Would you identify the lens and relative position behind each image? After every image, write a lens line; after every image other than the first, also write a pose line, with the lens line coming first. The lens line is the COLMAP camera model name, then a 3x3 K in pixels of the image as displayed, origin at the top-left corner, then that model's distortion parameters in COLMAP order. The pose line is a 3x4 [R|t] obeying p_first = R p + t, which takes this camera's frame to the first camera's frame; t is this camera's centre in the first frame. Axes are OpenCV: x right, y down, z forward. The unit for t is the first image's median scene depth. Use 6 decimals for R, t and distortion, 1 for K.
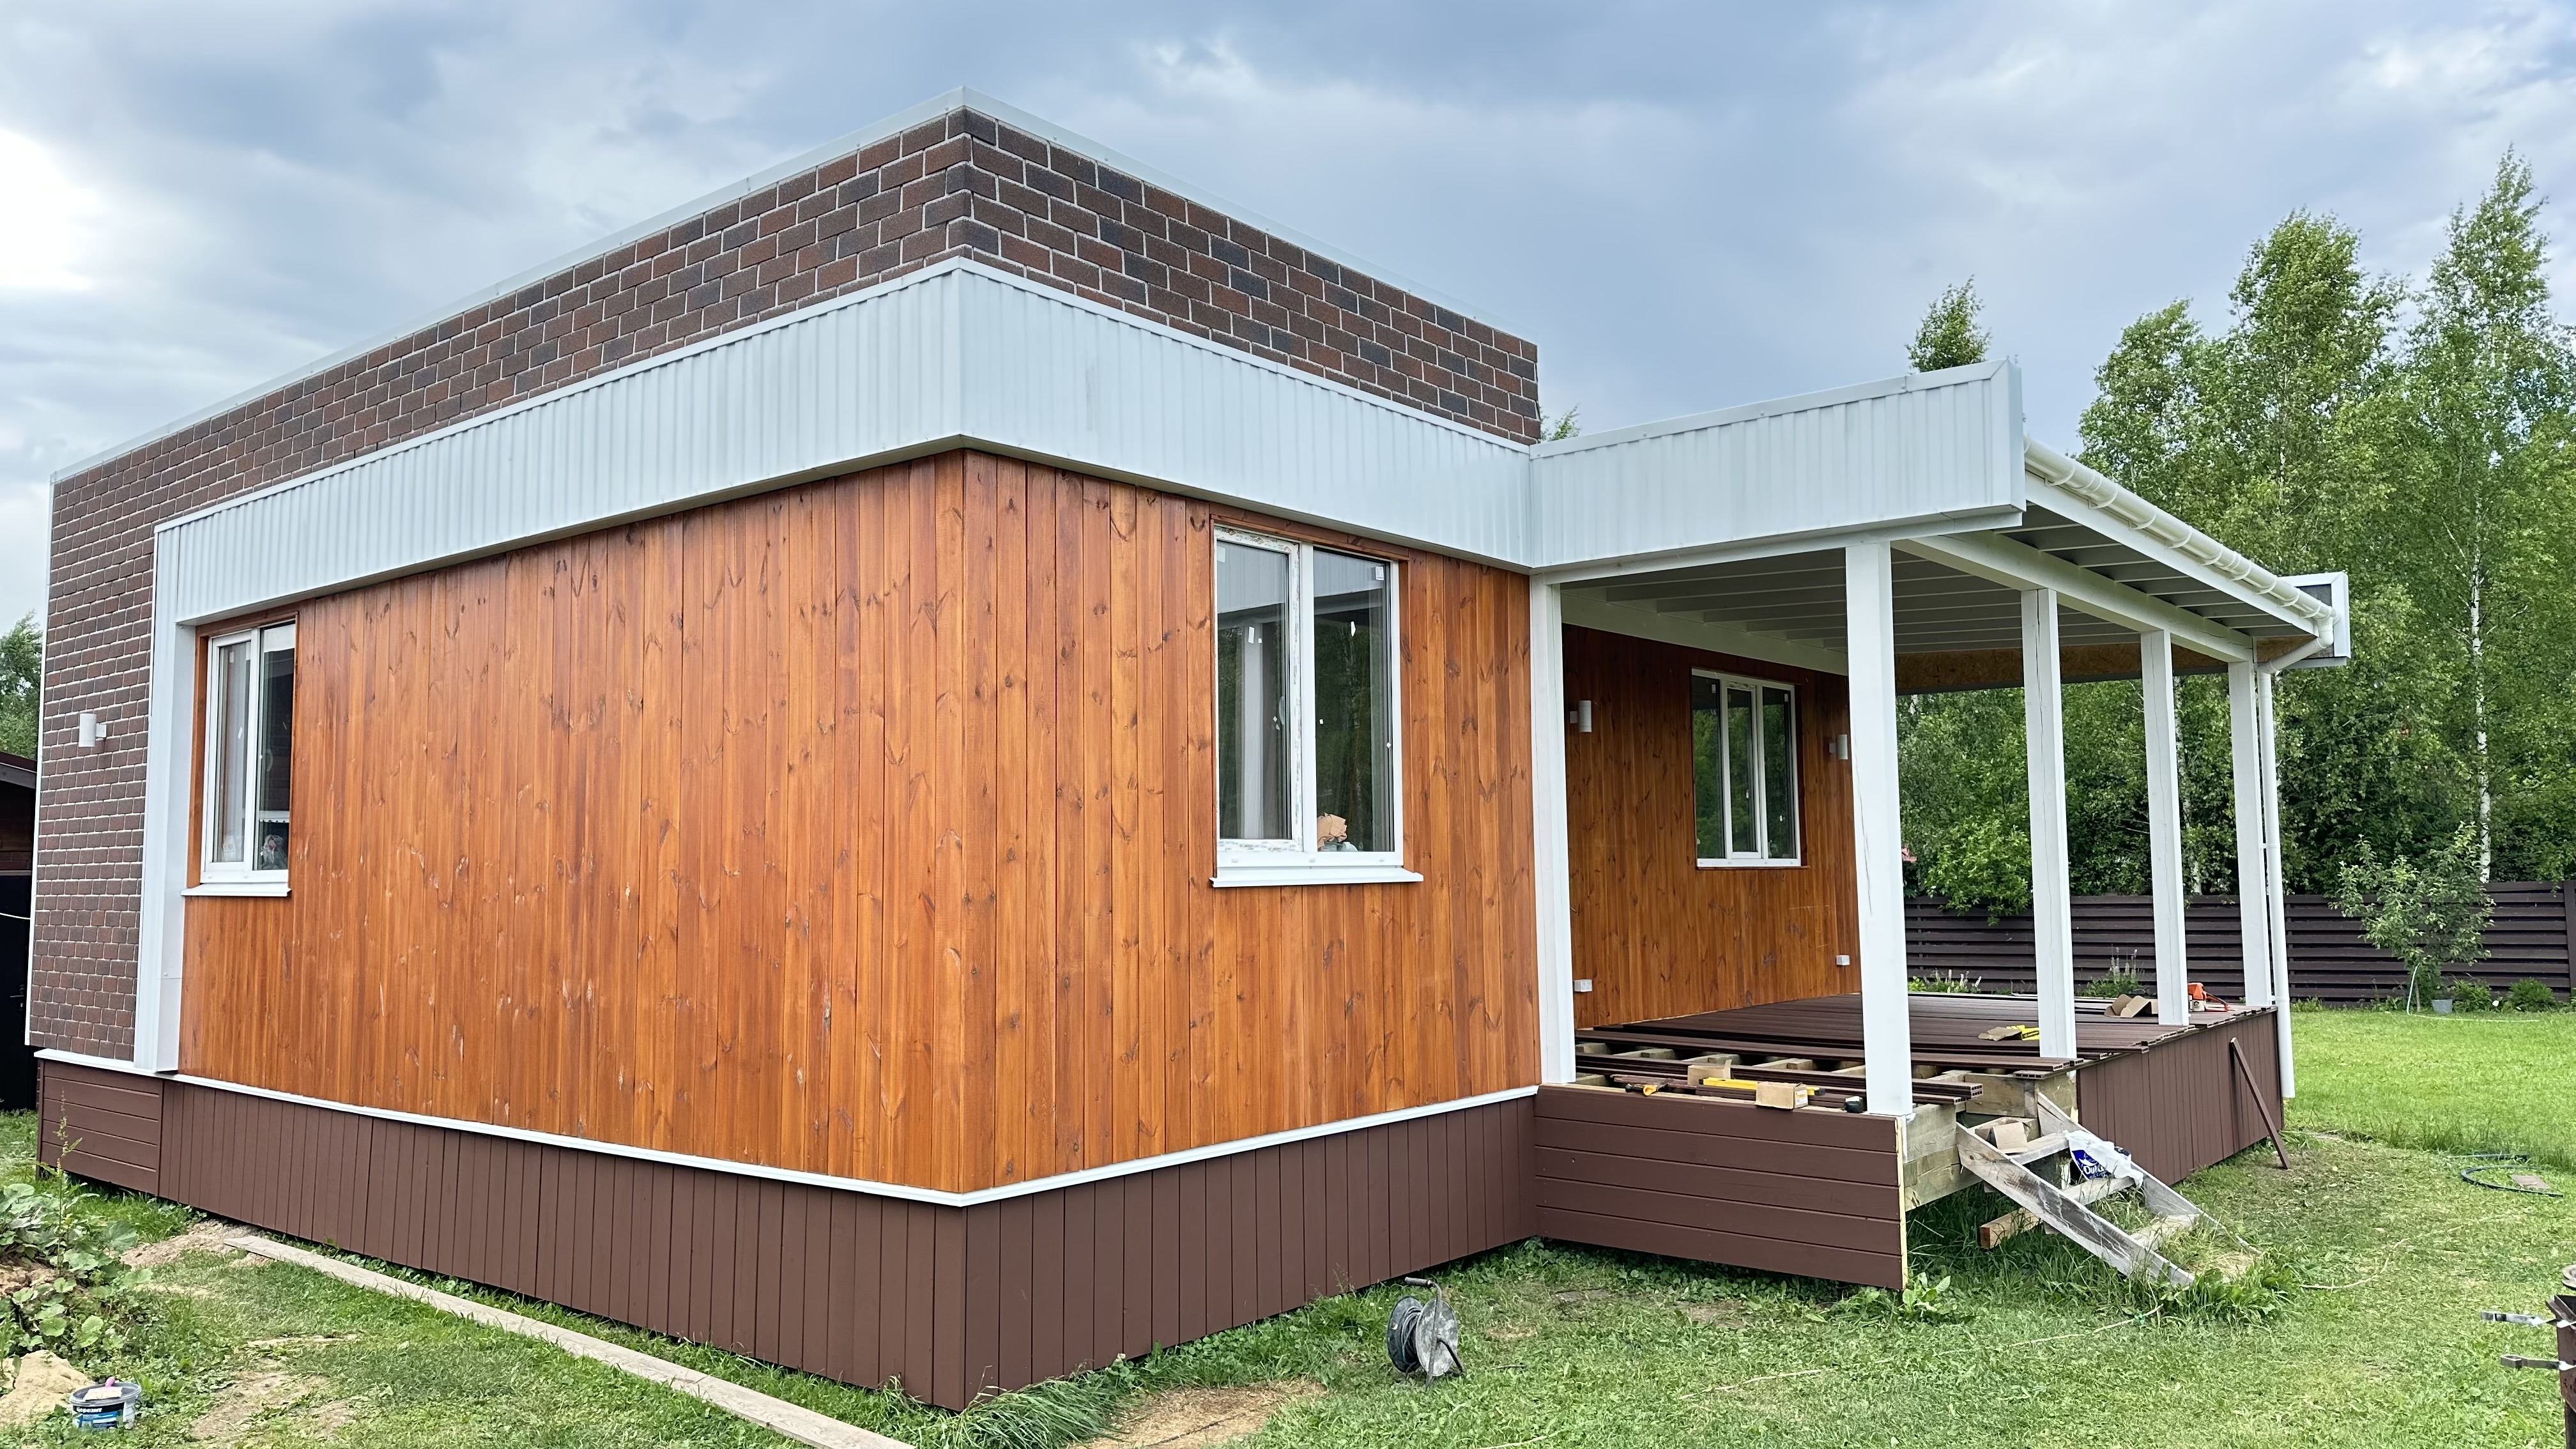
lens RADIAL K [[1804.1, 0, 1293.4], [0, 1804.1, 726.0], [0, 0, 1]] dist [0.168348, -0.290721]
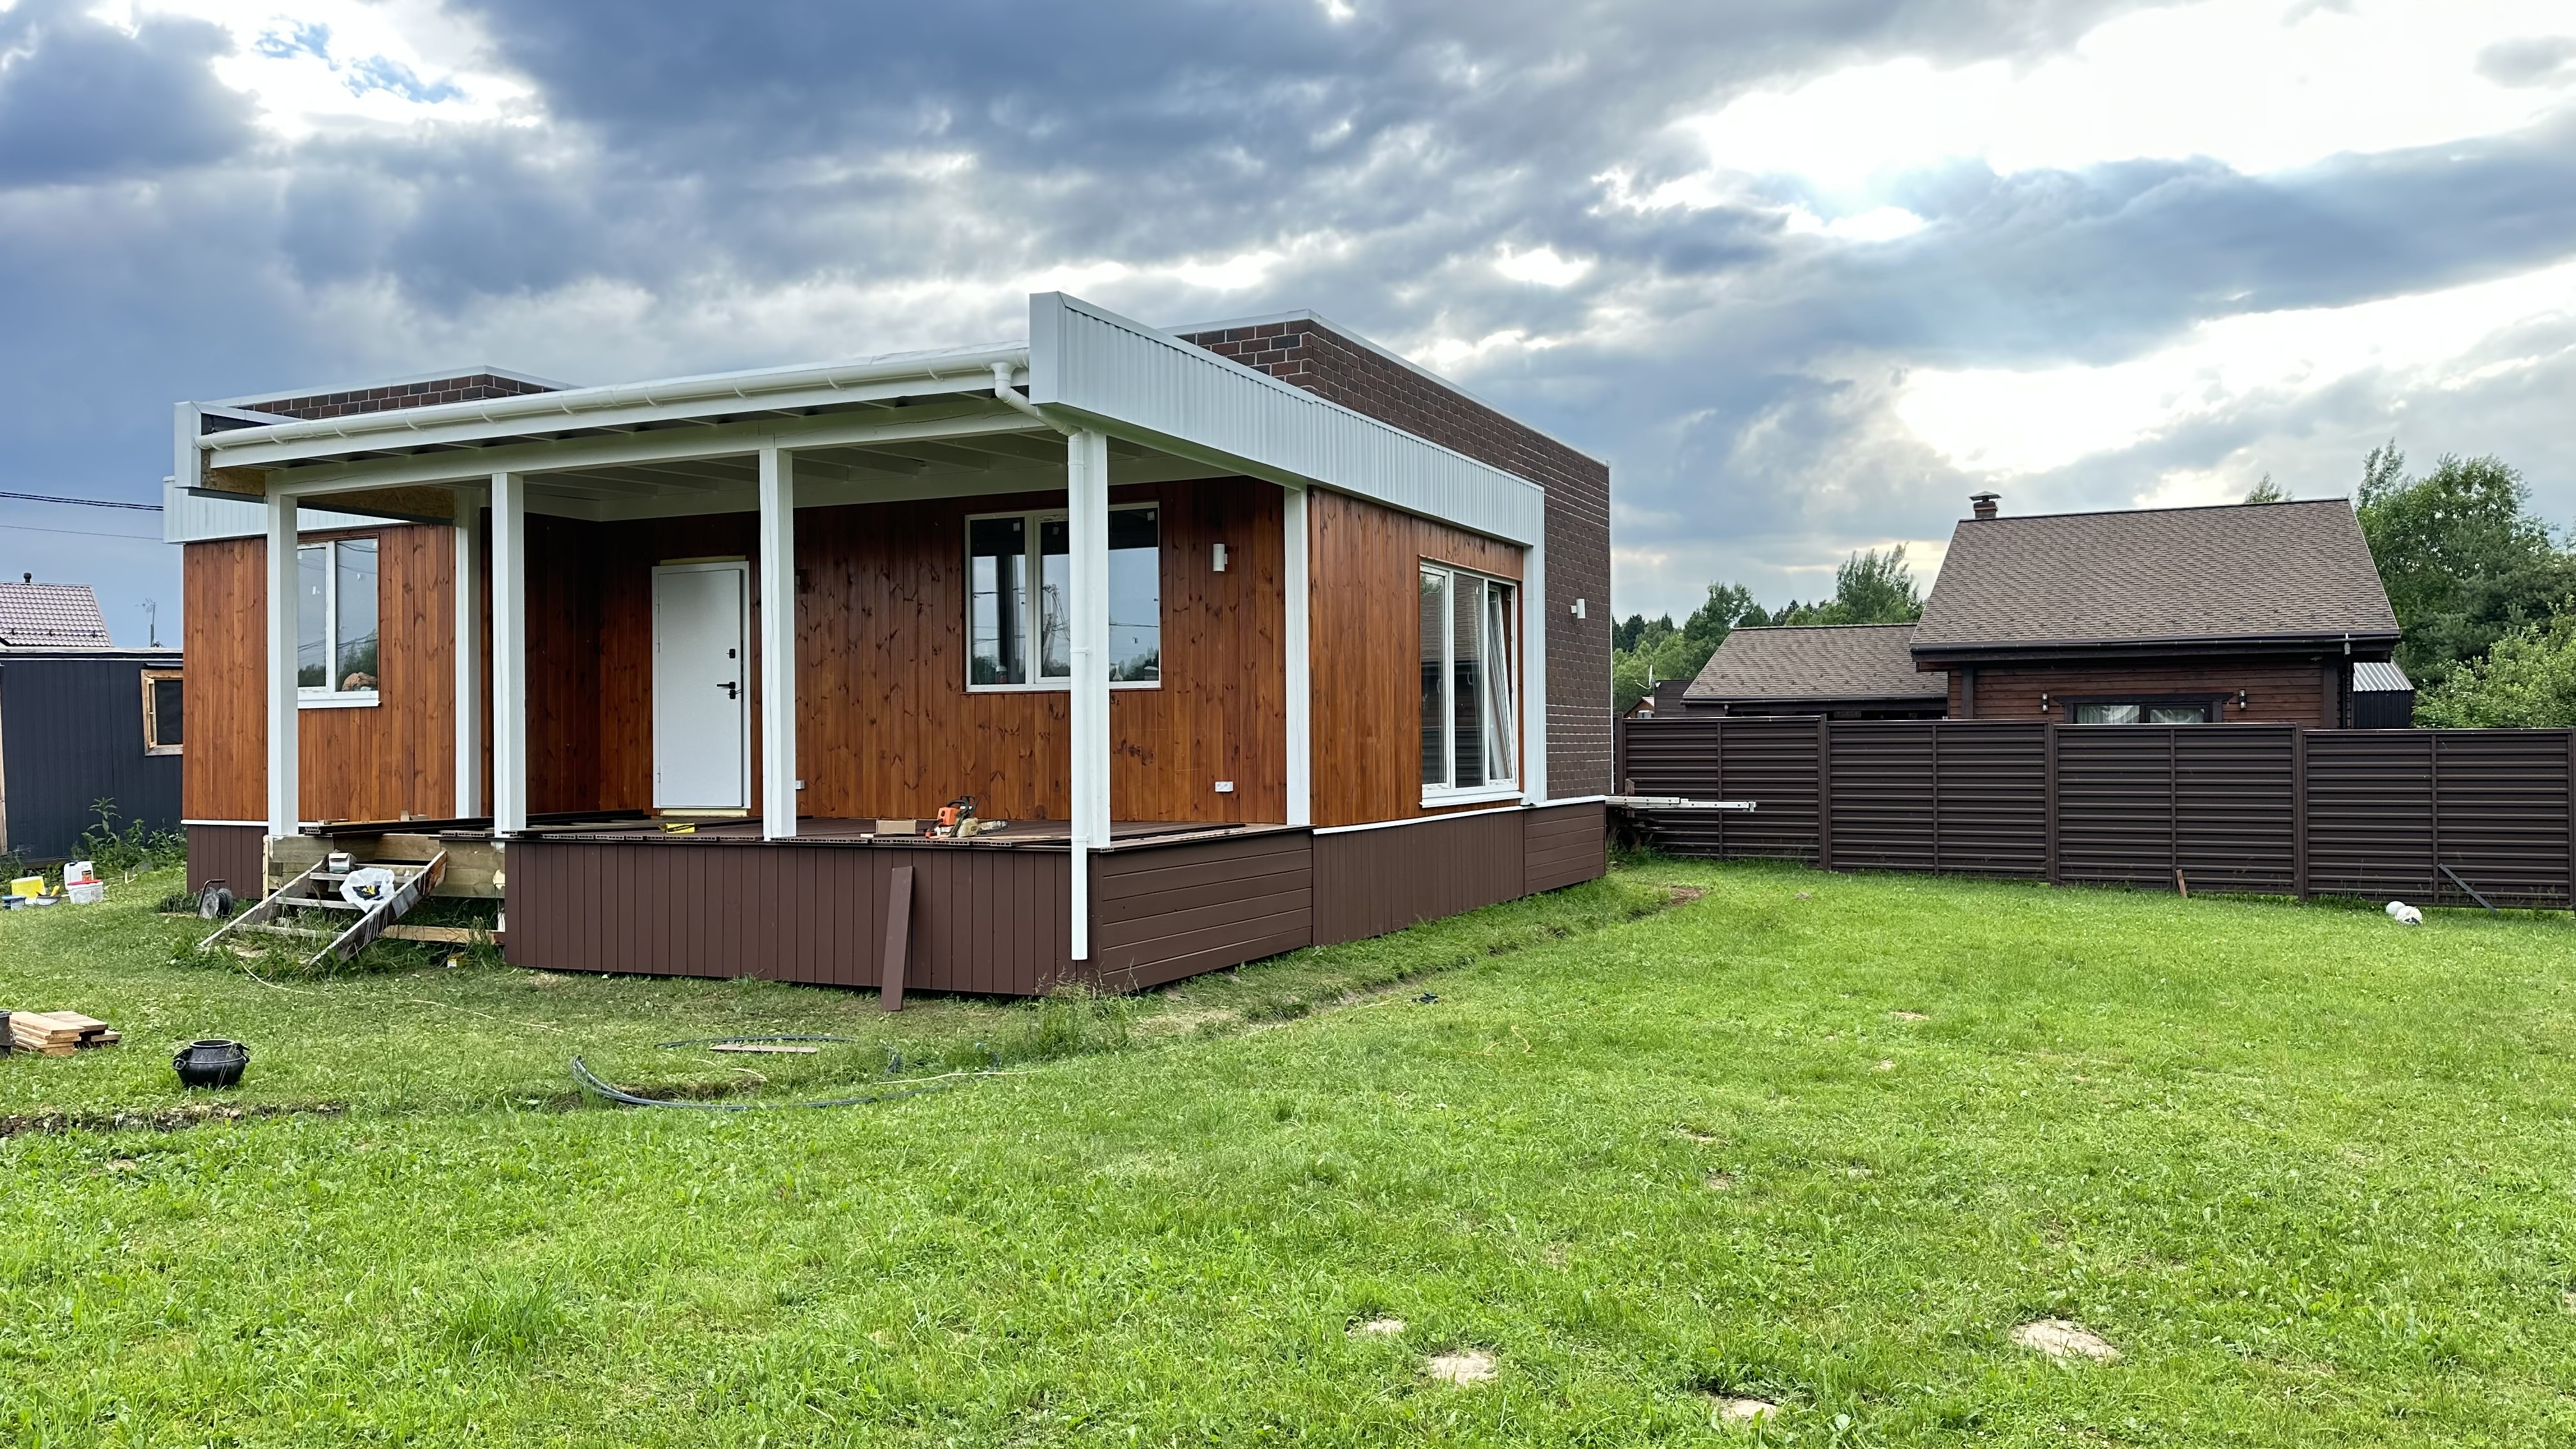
lens RADIAL K [[1837.2, 0, 1333.4], [0, 1837.2, 725.1], [0, 0, 1]] dist [0.058394, -0.122461]
pose [[0.250355, 0.000690, -0.968154, 2.539853], [0.080879, 0.996489, 0.021625, 0.167967], [0.964770, -0.083717, 0.249421, 1.715551]]
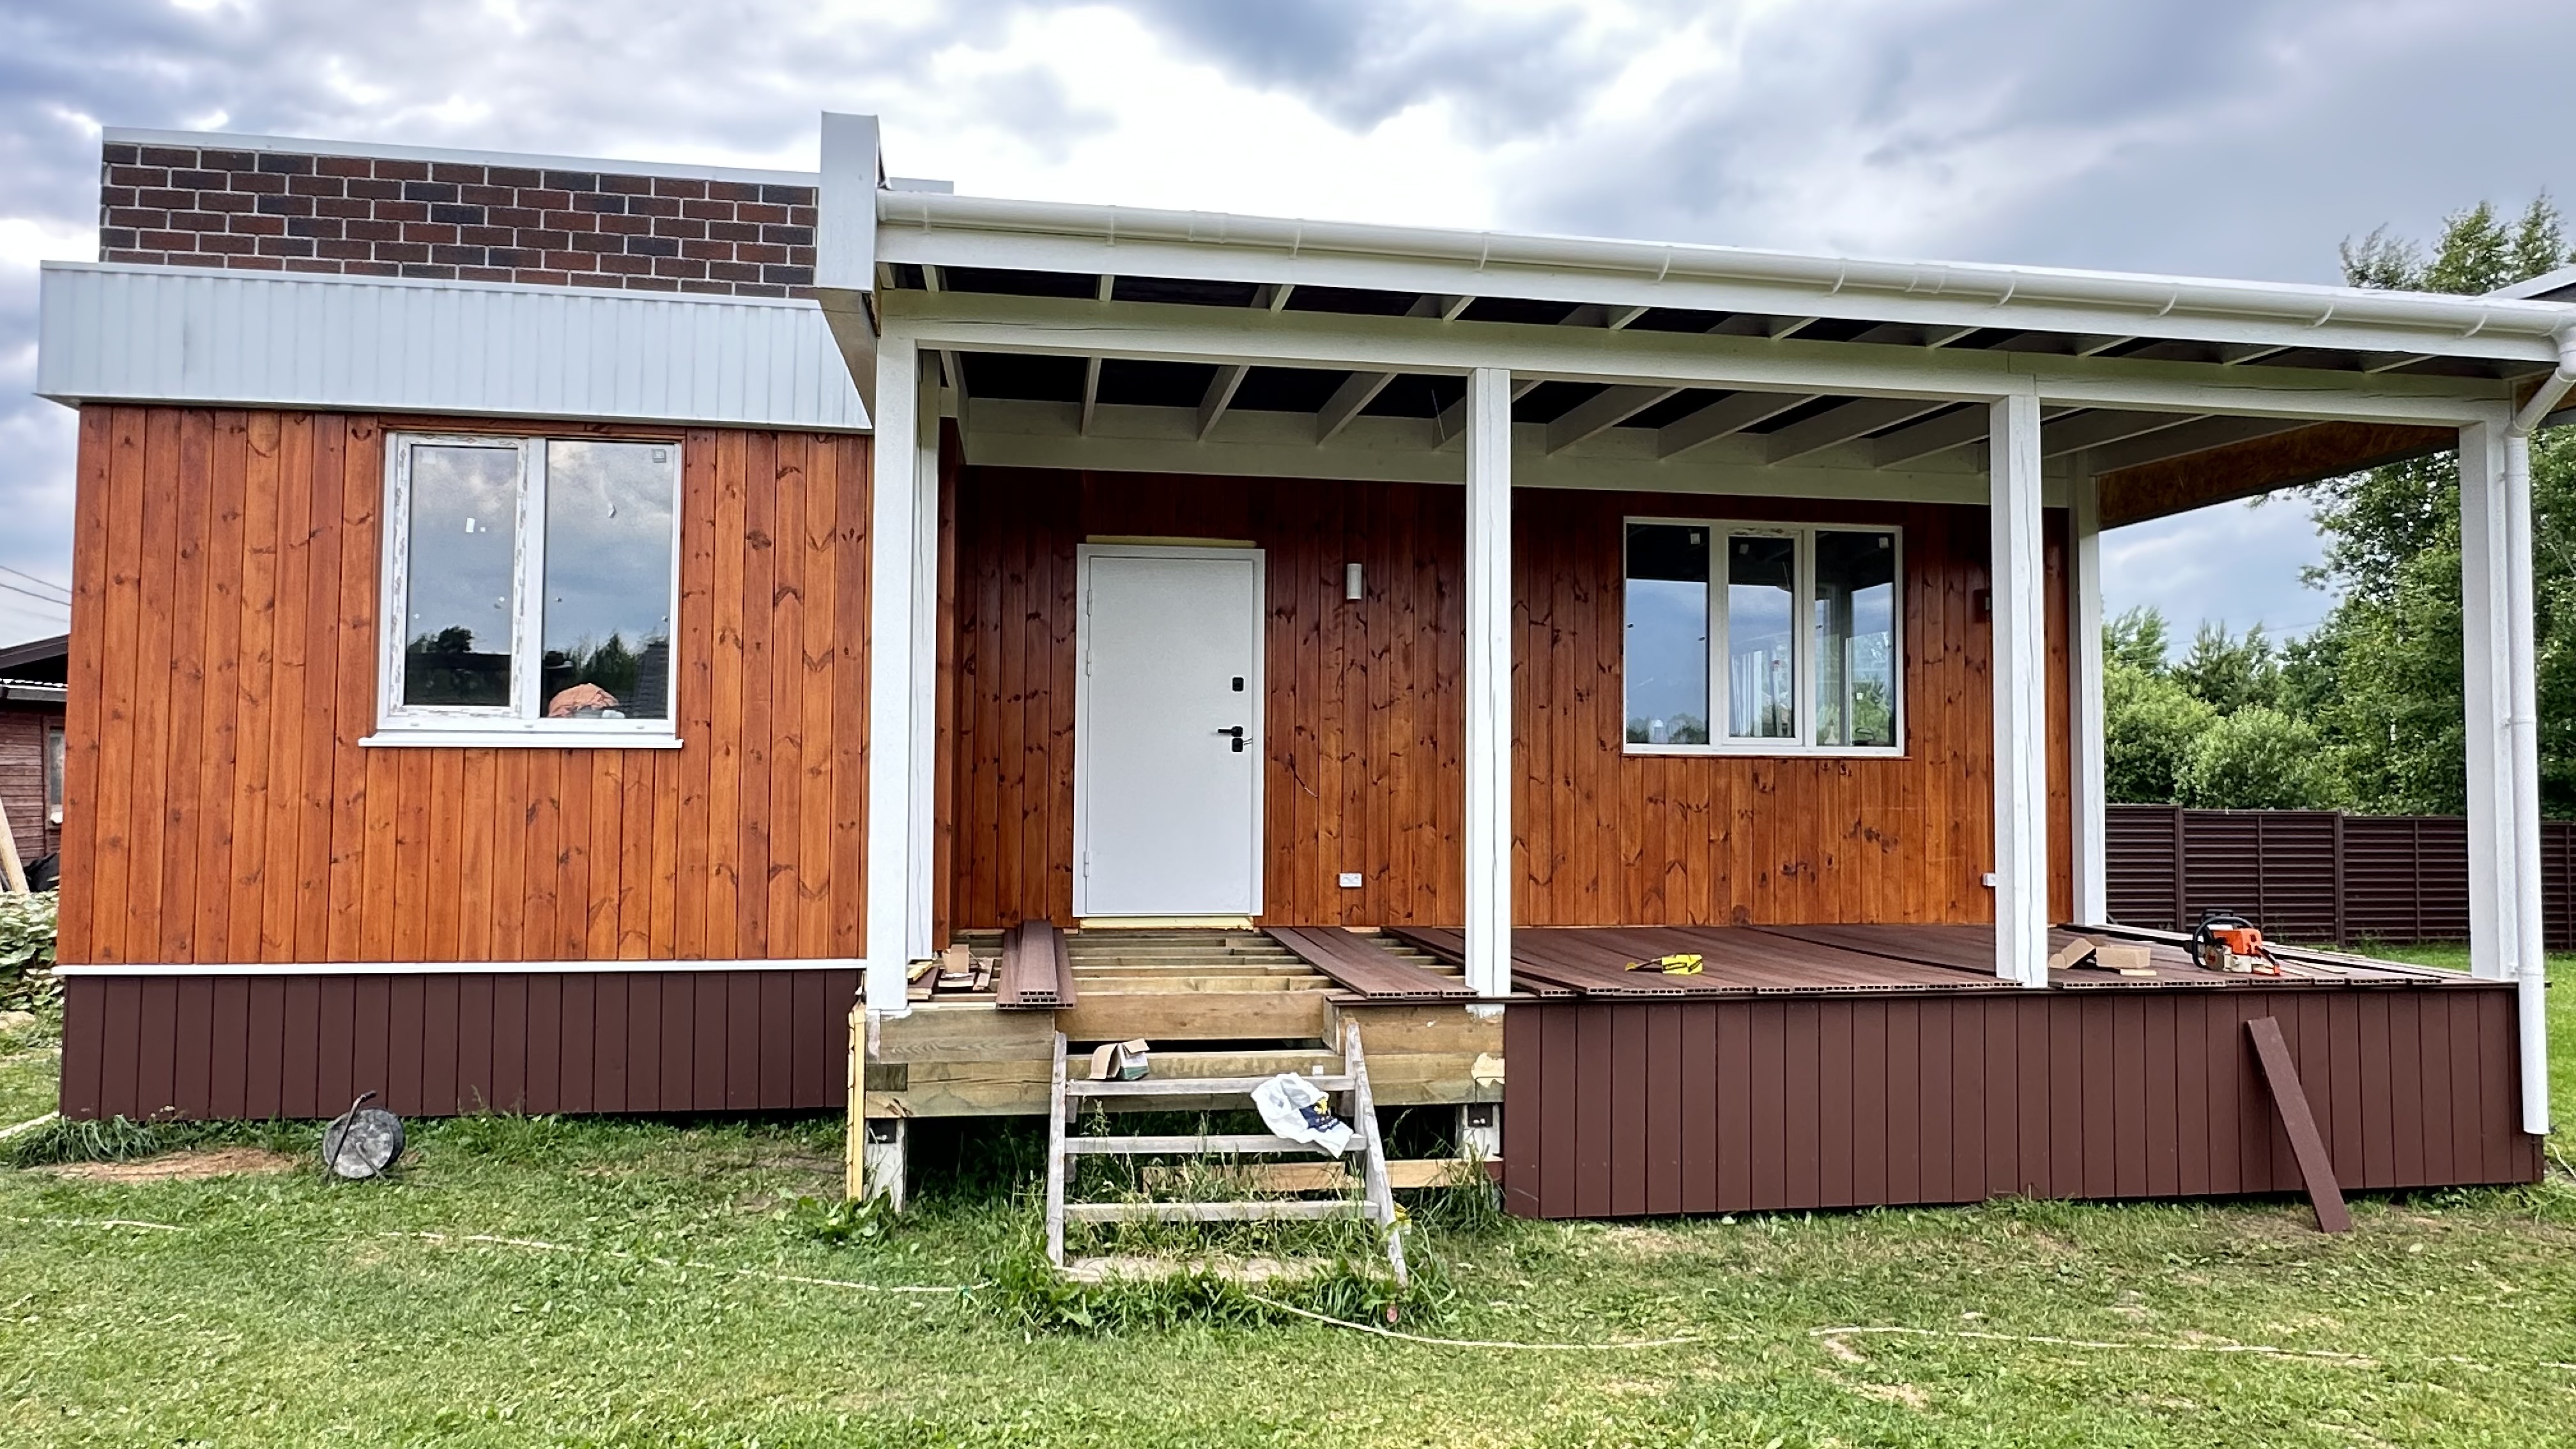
lens RADIAL K [[1665.2, 0, 1279.0], [0, 1665.2, 715.6], [0, 0, 1]] dist [-0.004618, -0.002353]
pose [[0.750974, -0.008257, -0.660281, 1.115661], [0.034823, 0.999026, 0.027113, 0.061725], [0.659413, -0.043354, 0.750529, 0.590761]]
